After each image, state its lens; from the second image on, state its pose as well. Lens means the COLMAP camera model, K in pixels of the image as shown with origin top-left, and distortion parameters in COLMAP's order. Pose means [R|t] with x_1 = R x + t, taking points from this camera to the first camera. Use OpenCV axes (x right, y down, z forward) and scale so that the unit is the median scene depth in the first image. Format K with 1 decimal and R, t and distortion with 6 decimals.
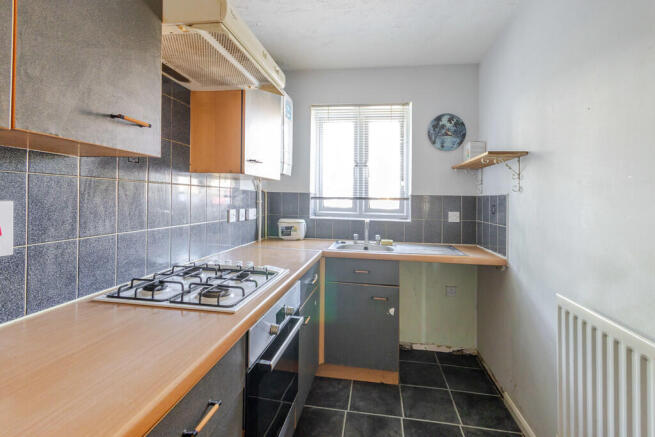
lens RADIAL K [[311.3, 0, 323.5], [0, 311.3, 197.6], [0, 0, 1]] dist [0.002509, 0.000138]
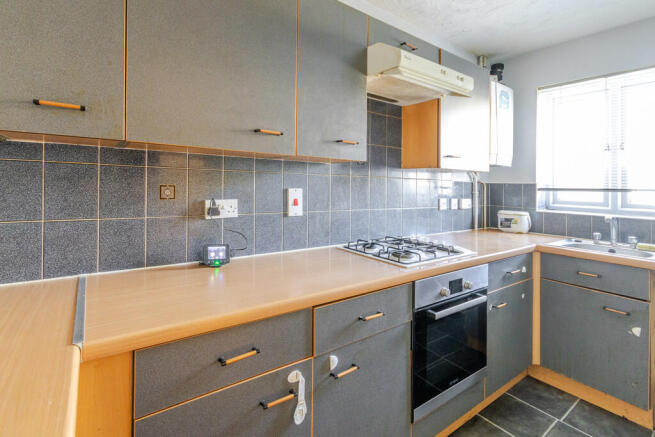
lens RADIAL K [[311.3, 0, 323.5], [0, 311.3, 197.6], [0, 0, 1]] dist [0.002509, 0.000138]
pose [[0.709594, 0.022095, -0.704264, 0.199459], [-0.005350, 0.999648, 0.025972, 0.006529], [0.704590, -0.014661, 0.709463, -0.124530]]
